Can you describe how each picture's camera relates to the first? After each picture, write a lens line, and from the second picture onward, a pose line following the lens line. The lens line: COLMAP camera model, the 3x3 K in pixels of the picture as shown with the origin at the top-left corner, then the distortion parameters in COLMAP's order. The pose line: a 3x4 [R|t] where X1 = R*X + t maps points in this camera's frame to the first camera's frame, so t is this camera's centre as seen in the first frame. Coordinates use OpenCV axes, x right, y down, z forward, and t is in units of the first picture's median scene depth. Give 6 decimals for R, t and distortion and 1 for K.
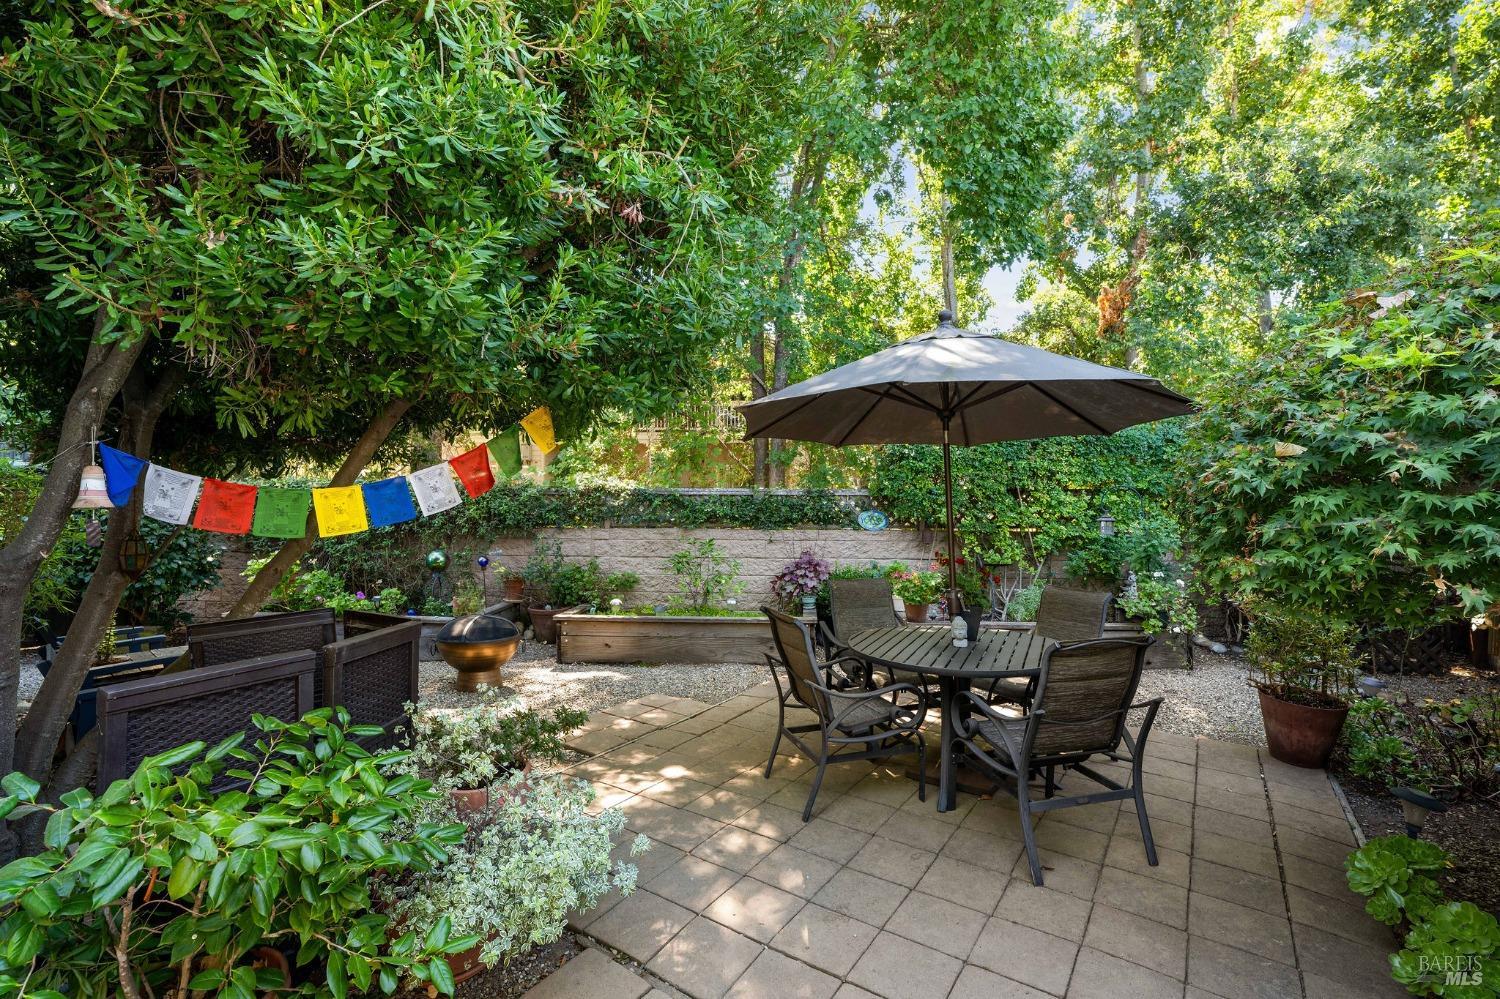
lens RADIAL K [[669.1, 0, 750.0], [0, 669.1, 499.5], [0, 0, 1]] dist [-0.001588, -0.000090]
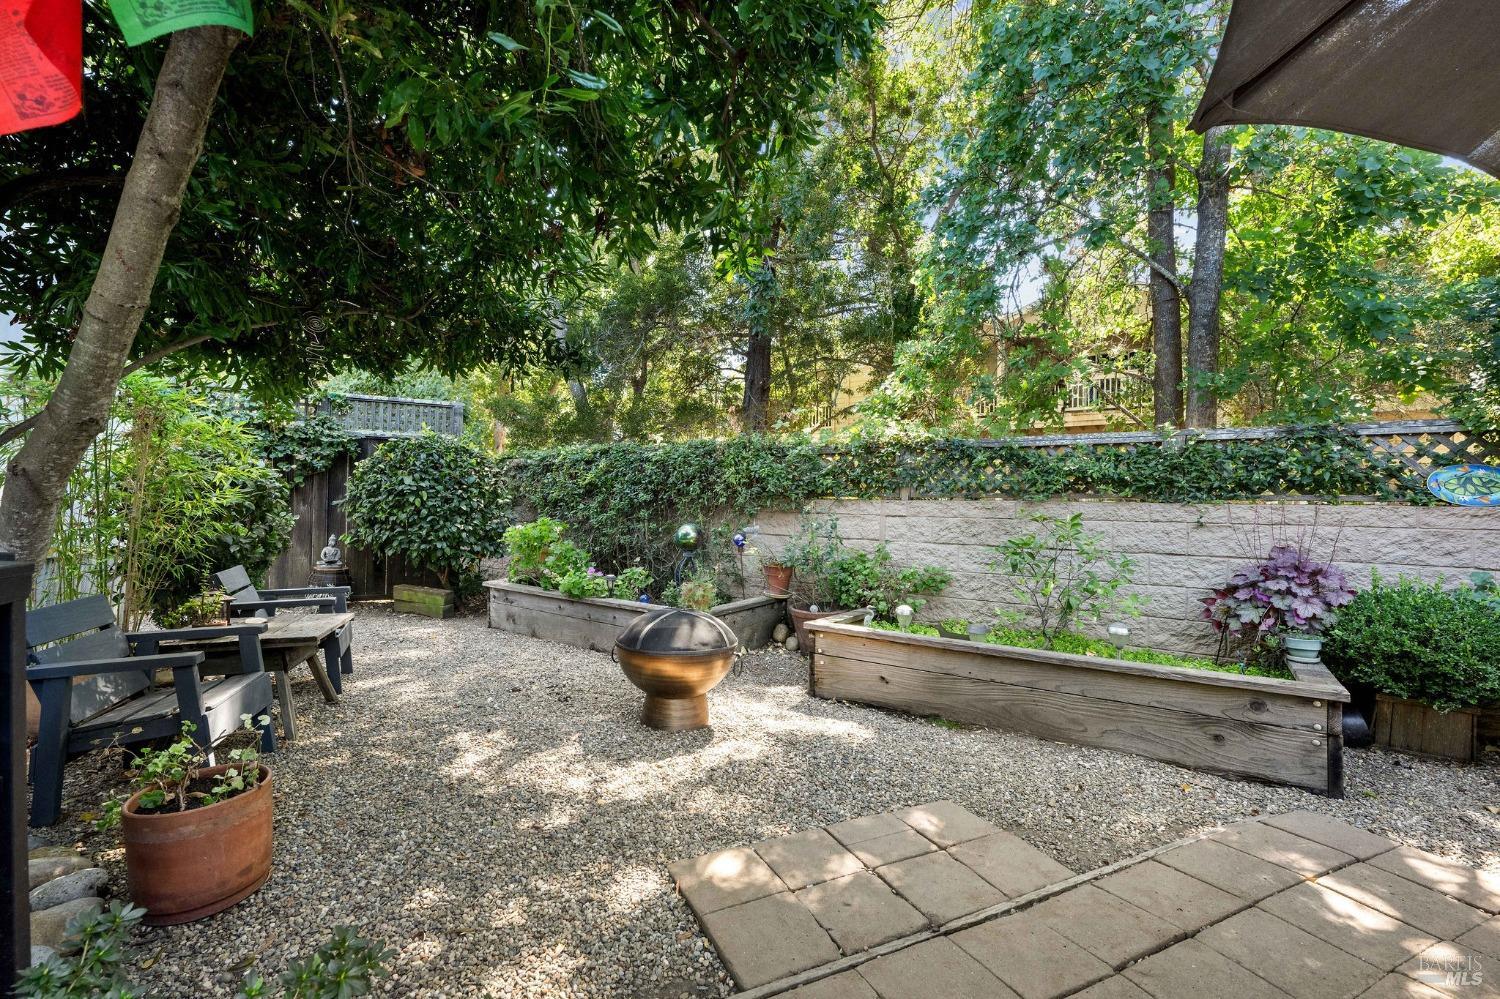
lens RADIAL K [[641.4, 0, 750.0], [0, 641.4, 499.5], [0, 0, 1]] dist [0.001439, 0.000488]
pose [[0.864147, 0.007713, -0.503180, -0.022995], [-0.015239, 0.999825, -0.010845, 0.055166], [0.503008, 0.017040, 0.864114, 0.381911]]
